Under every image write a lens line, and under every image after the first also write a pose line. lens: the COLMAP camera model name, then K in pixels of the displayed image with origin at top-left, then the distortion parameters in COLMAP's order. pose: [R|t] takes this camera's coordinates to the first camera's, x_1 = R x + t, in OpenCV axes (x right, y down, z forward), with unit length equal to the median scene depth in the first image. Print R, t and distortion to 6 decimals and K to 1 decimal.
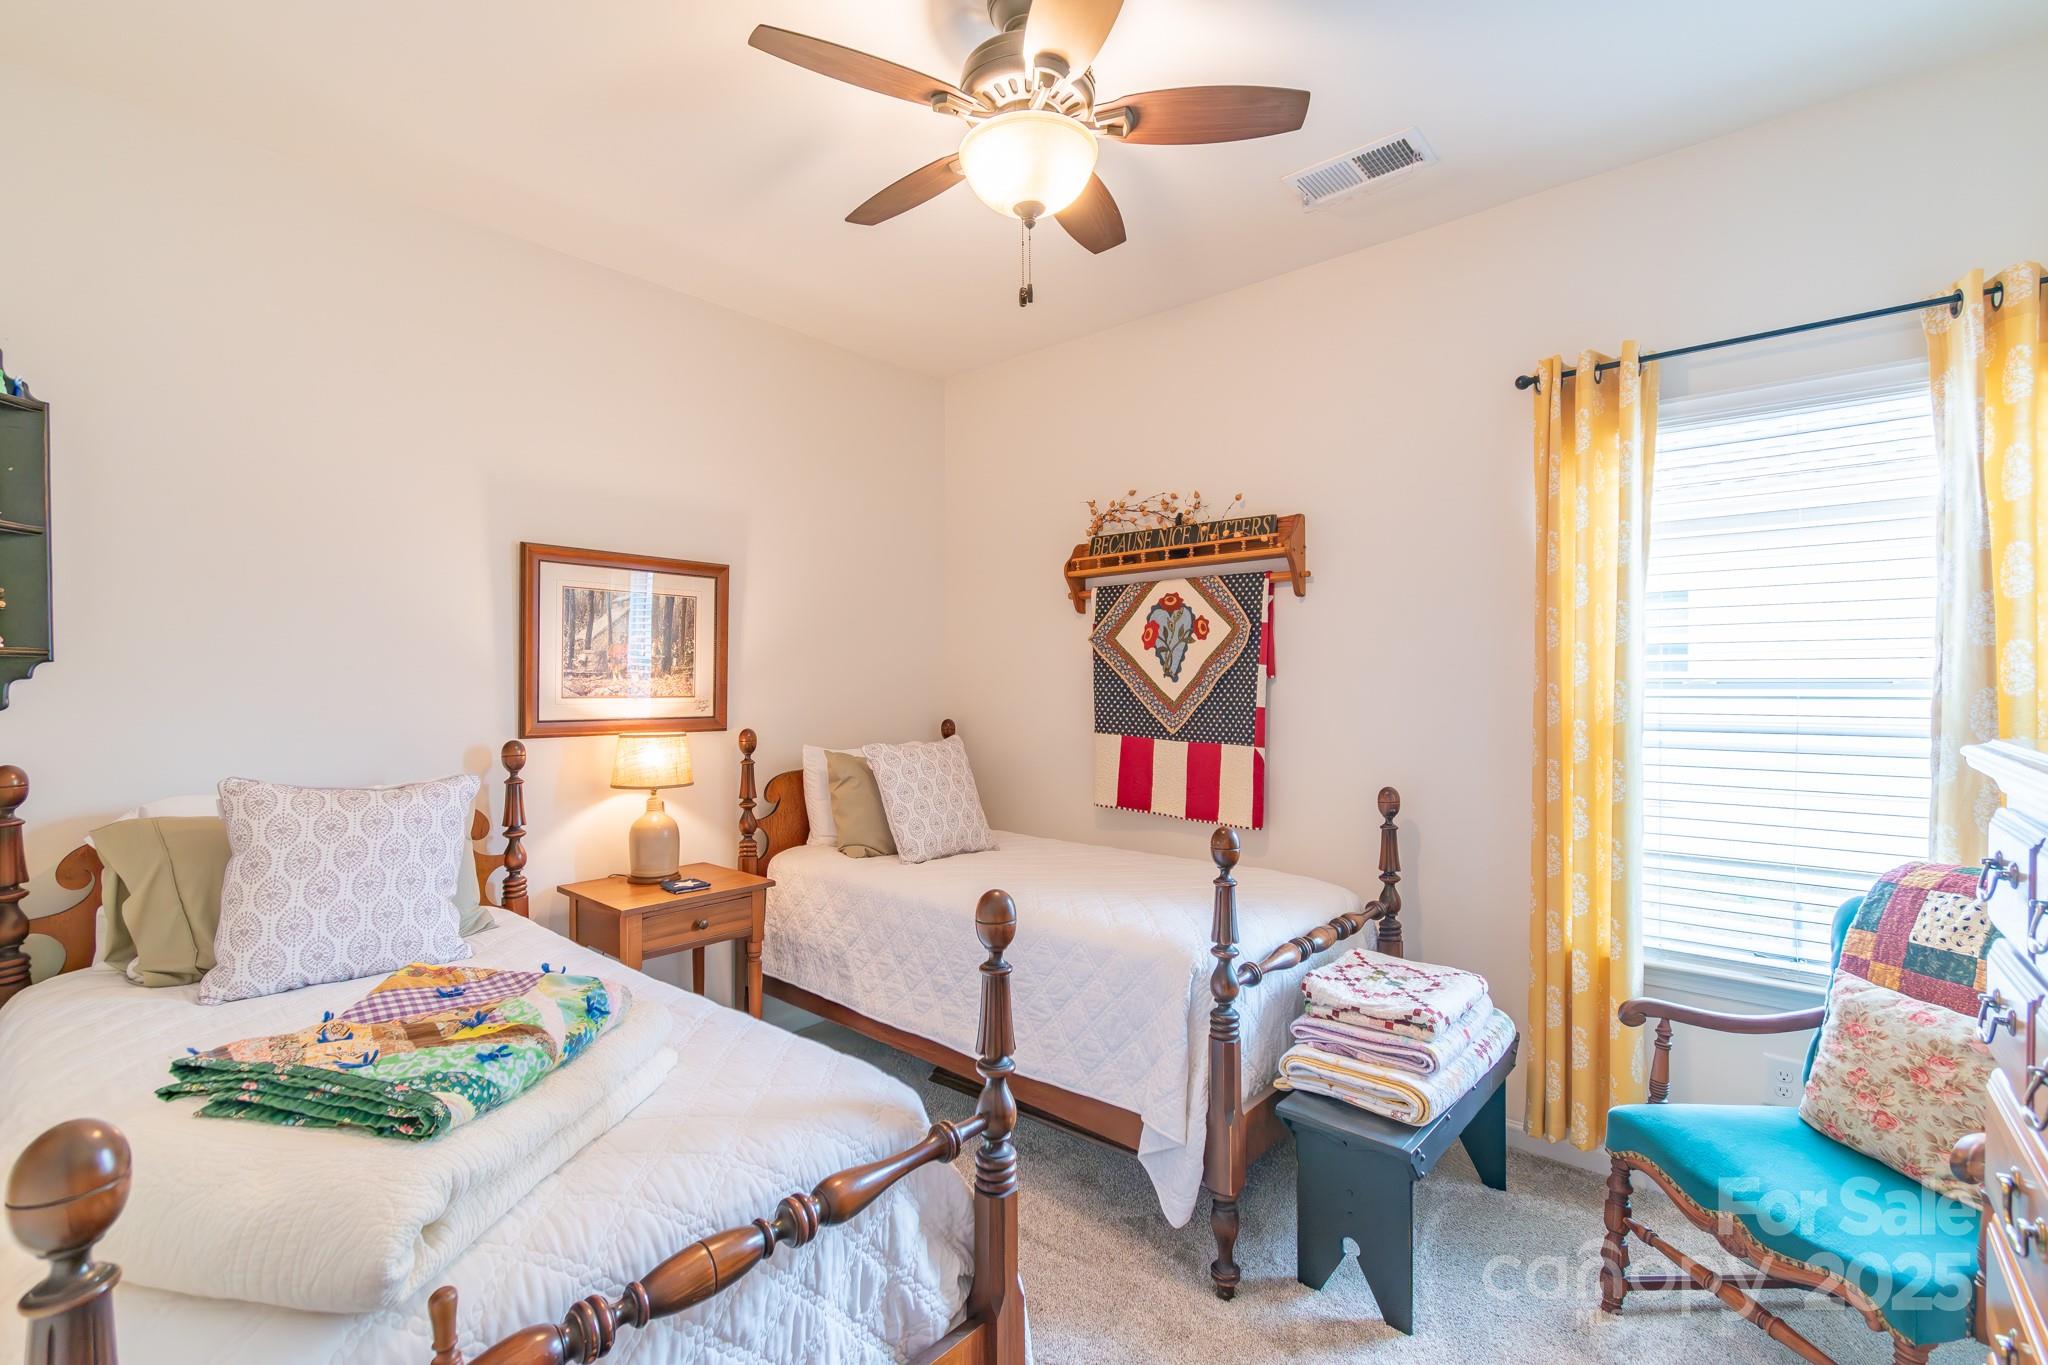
lens RADIAL K [[906.2, 0, 1022.2], [0, 906.2, 683.1], [0, 0, 1]] dist [0.003448, -0.000580]
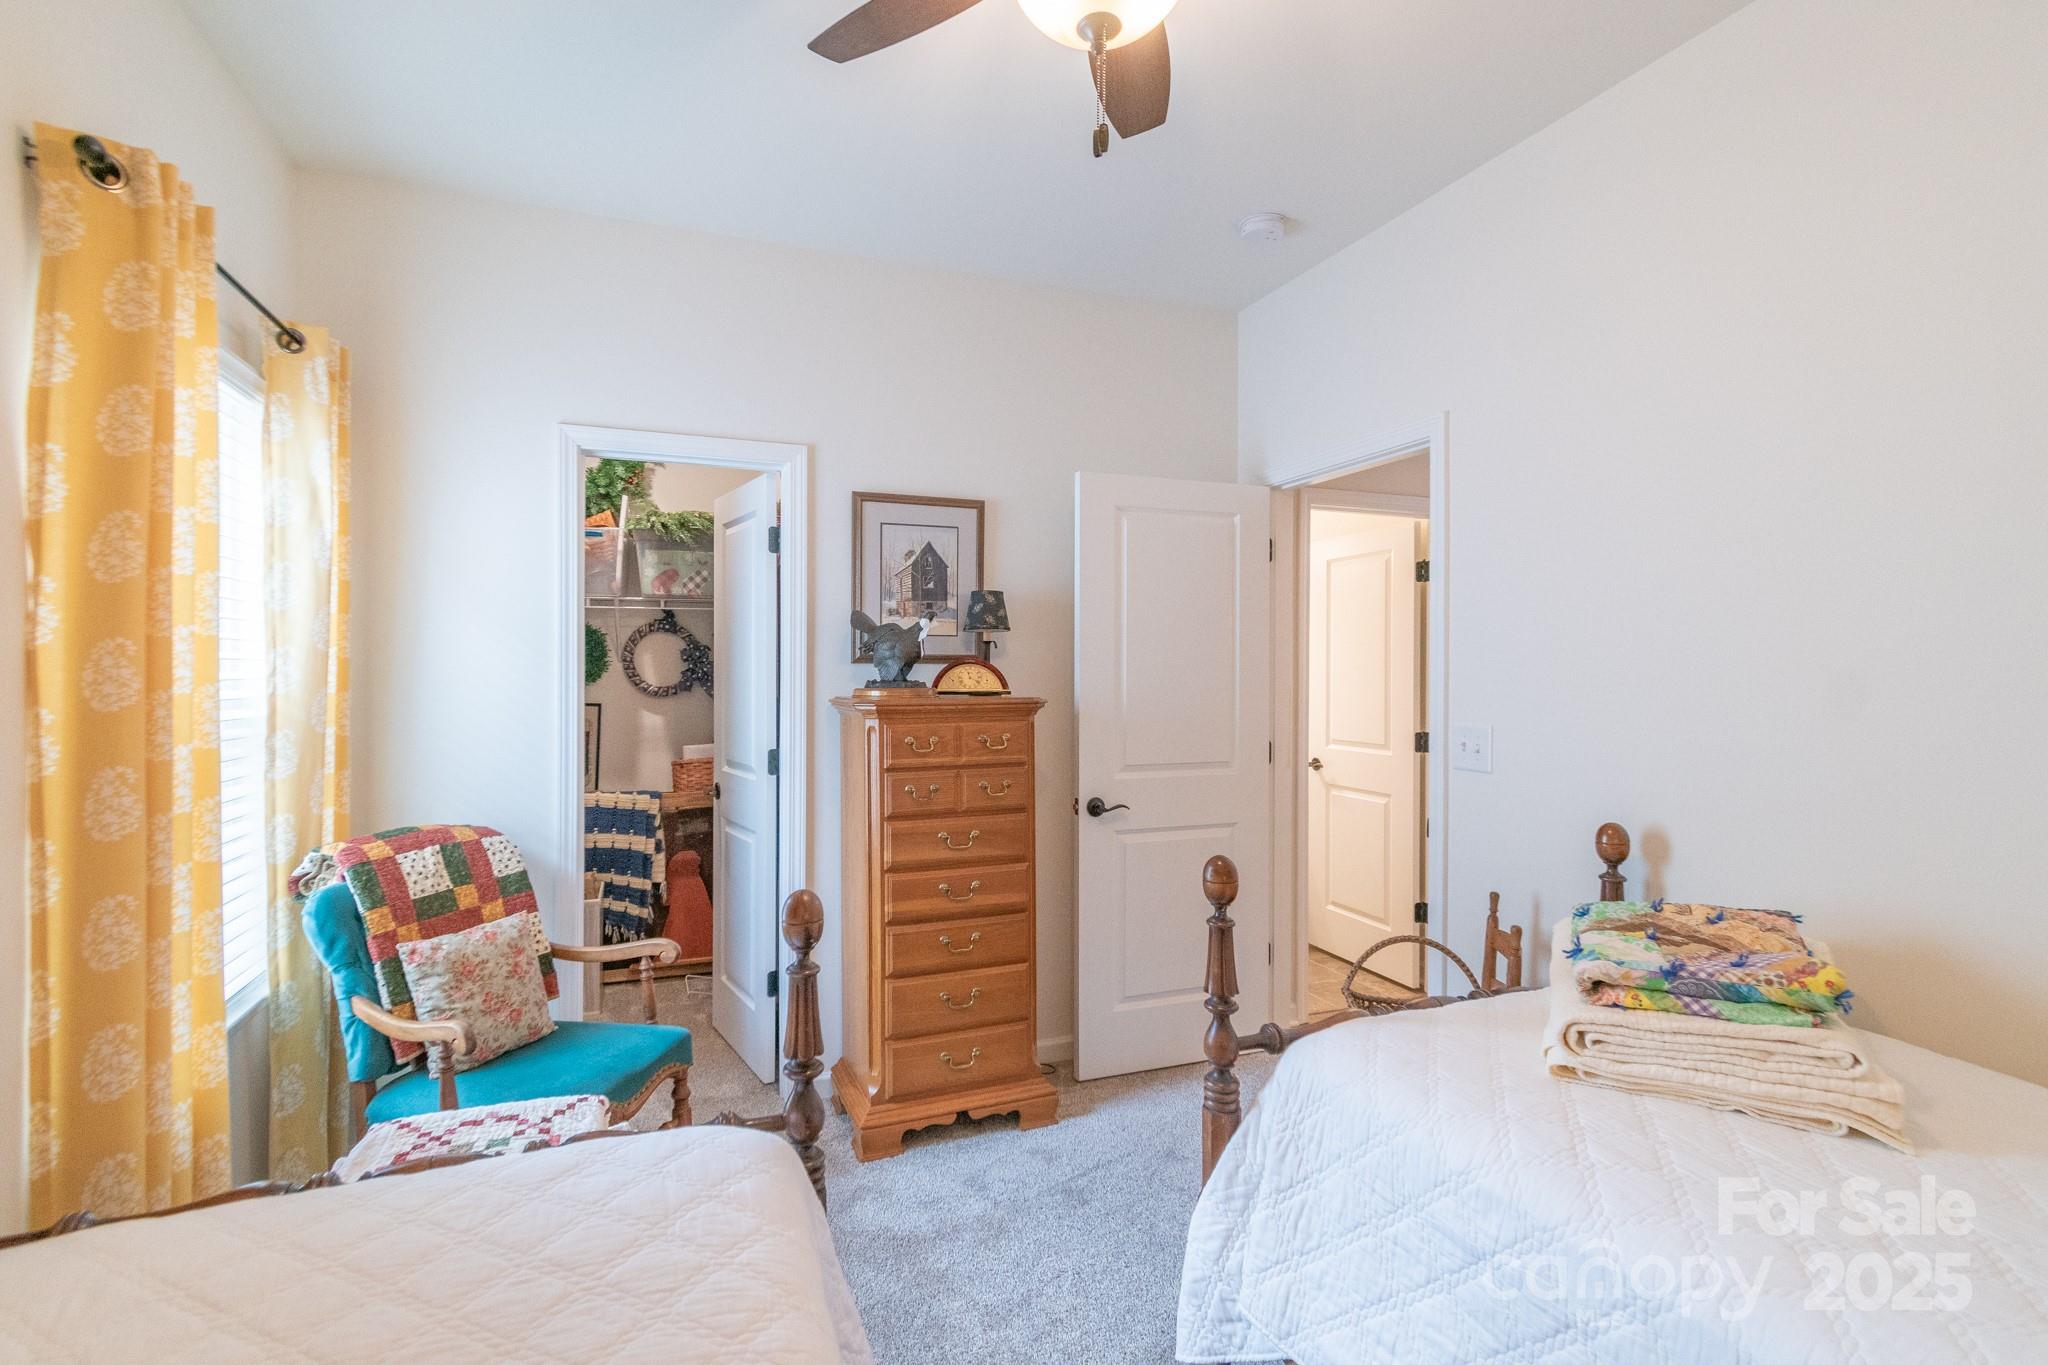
lens RADIAL K [[906.2, 0, 1022.2], [0, 906.2, 683.1], [0, 0, 1]] dist [0.003448, -0.000580]
pose [[-0.883444, -0.001761, 0.468533, -0.292591], [0.004150, 0.999924, 0.011583, -0.009768], [-0.468518, 0.012177, -0.883370, 1.693131]]
